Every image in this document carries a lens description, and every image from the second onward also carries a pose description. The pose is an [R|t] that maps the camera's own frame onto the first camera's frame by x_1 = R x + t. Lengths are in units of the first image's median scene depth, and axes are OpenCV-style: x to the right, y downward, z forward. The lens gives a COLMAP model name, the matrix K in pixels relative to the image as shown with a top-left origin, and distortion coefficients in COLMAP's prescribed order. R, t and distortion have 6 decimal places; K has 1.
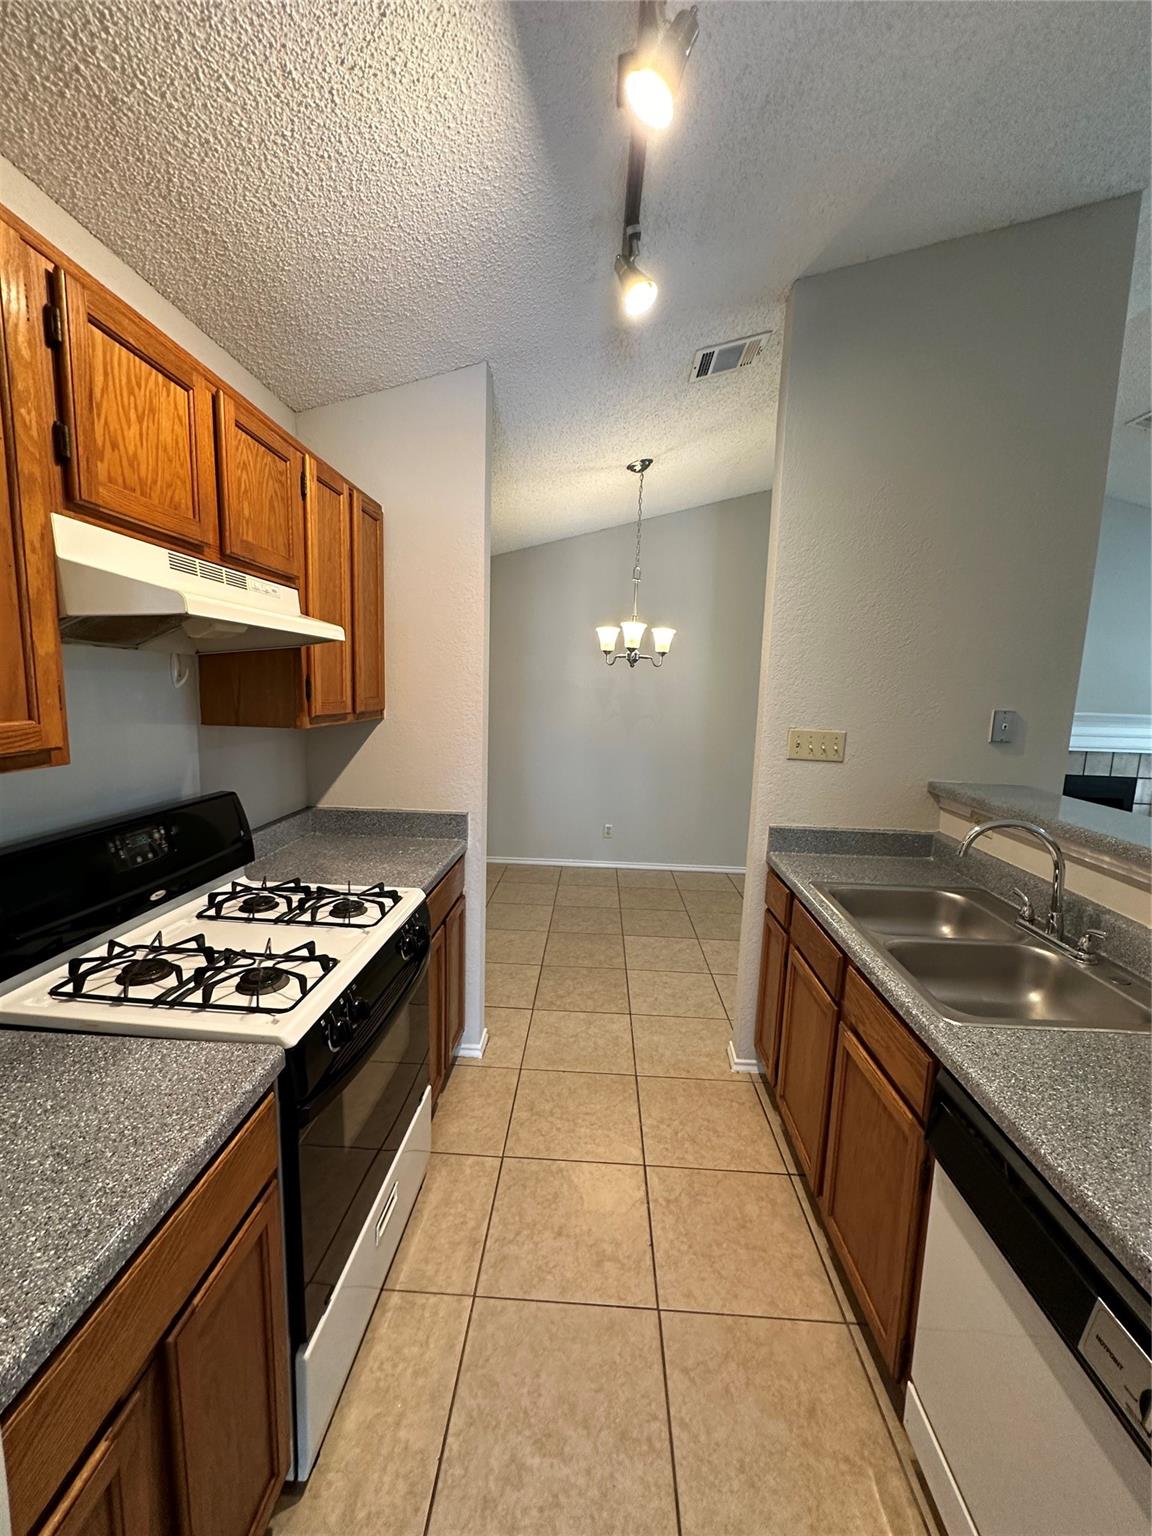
lens RADIAL K [[613.6, 0, 569.0], [0, 613.6, 767.2], [0, 0, 1]] dist [0.002771, 0.000346]
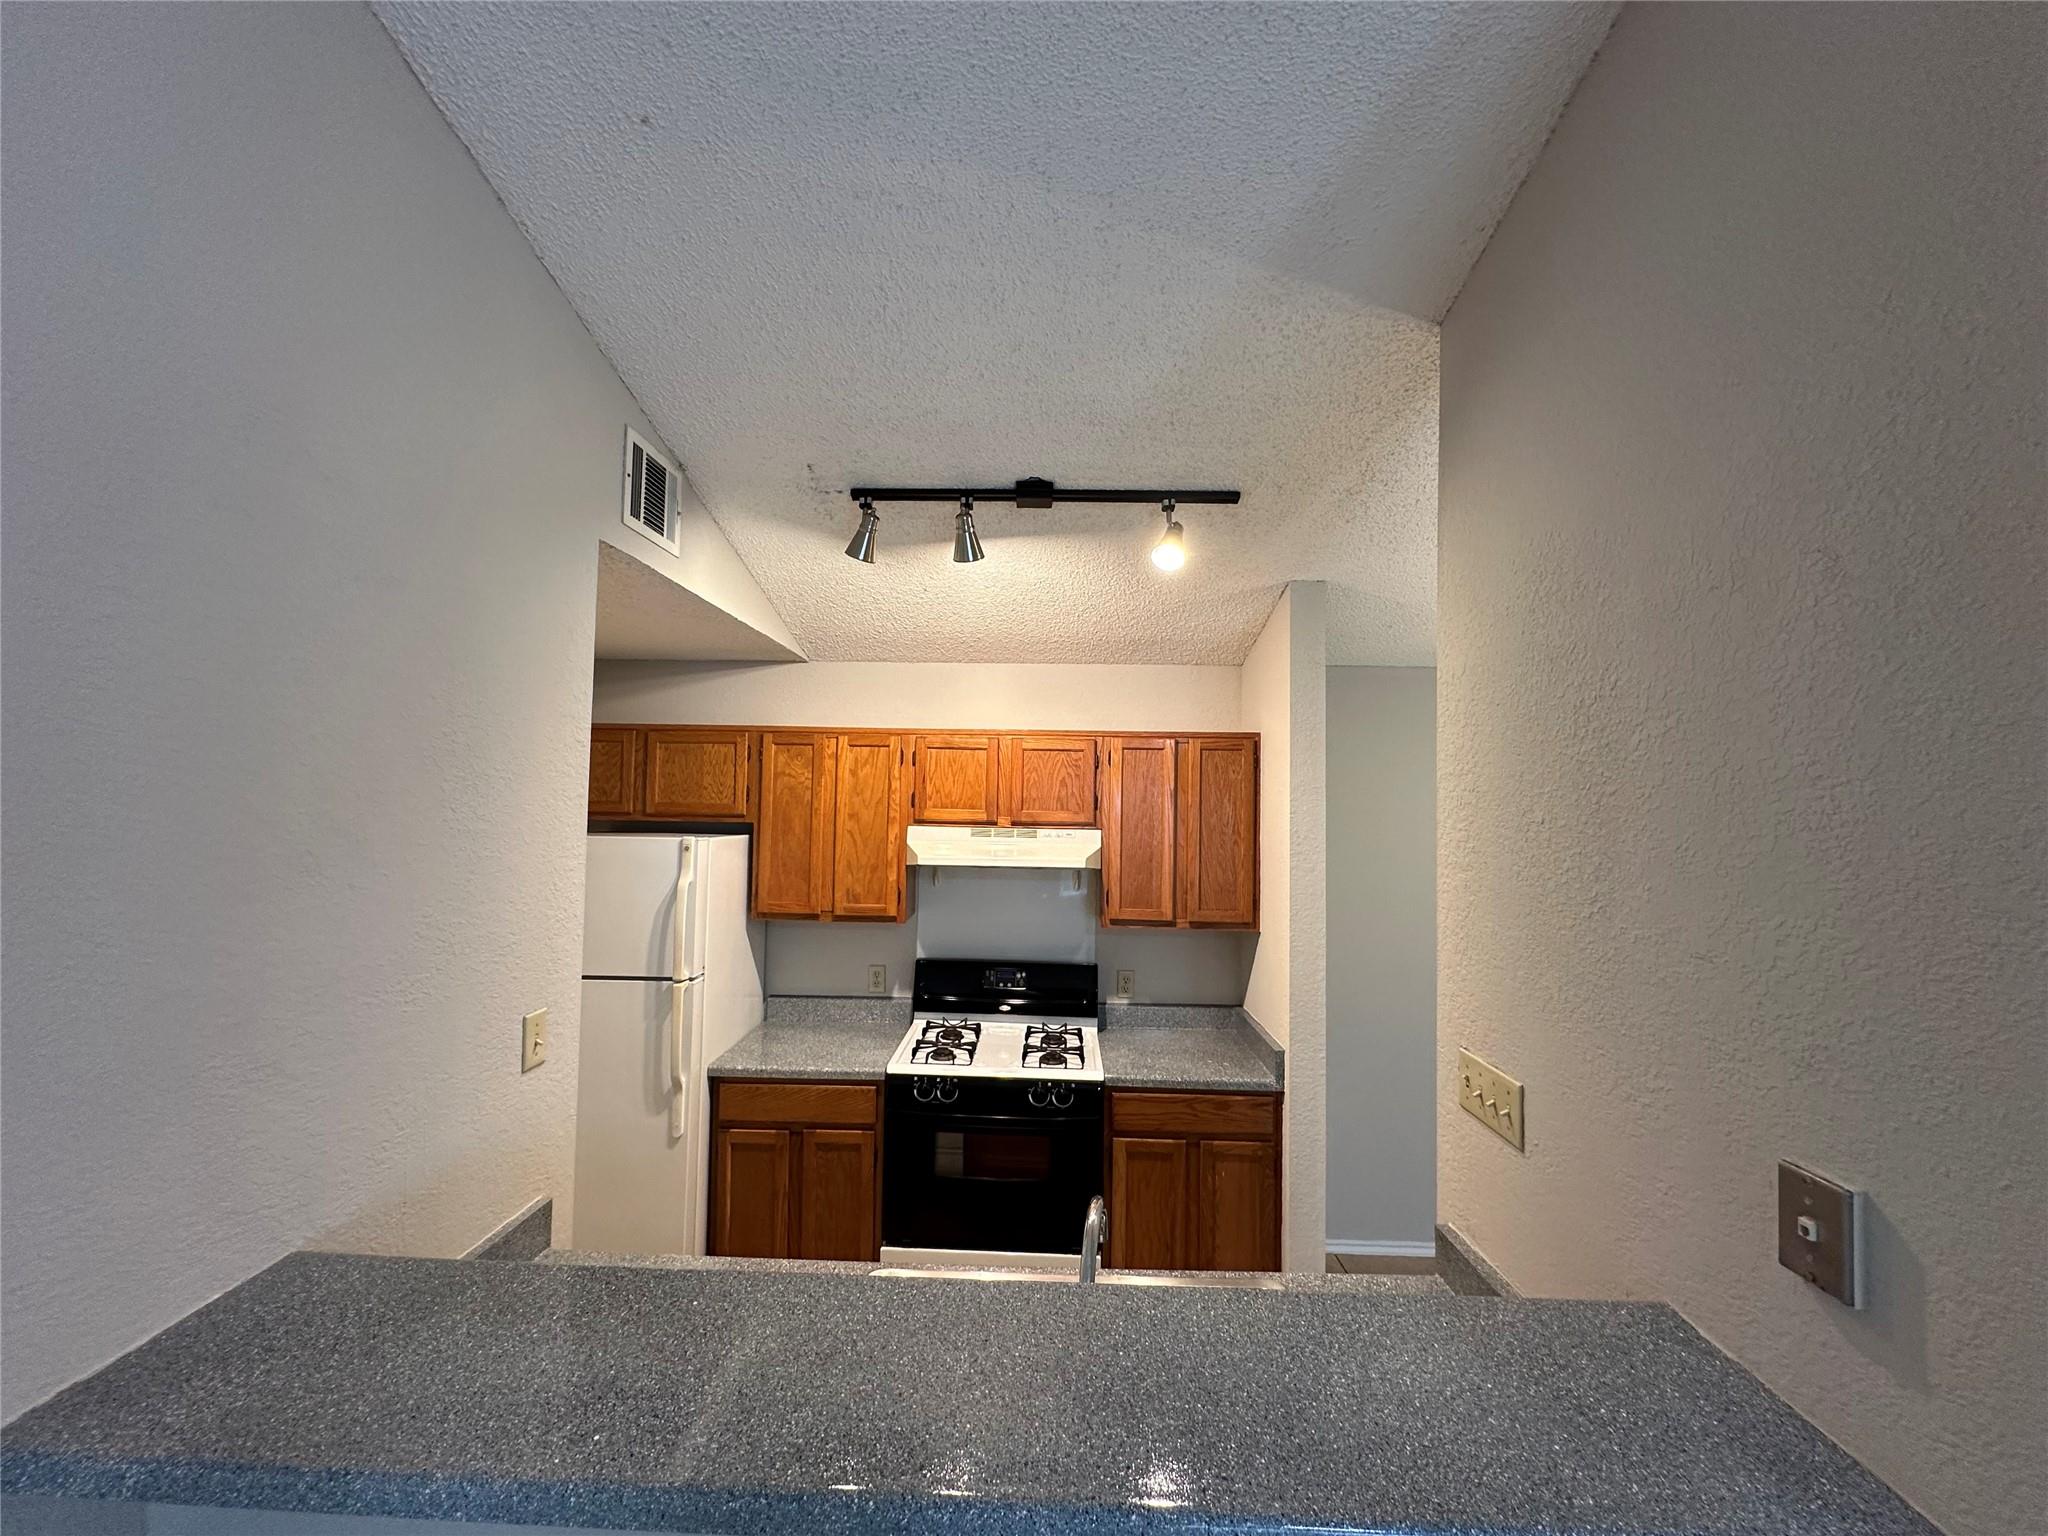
lens RADIAL K [[818.1, 0, 1026.6], [0, 818.1, 771.6], [0, 0, 1]] dist [0.002771, 0.000346]
pose [[0.017321, -0.064864, -0.997744, 1.709431], [-0.154159, 0.985788, -0.066763, -0.311558], [0.987894, 0.154967, 0.007076, 0.922247]]
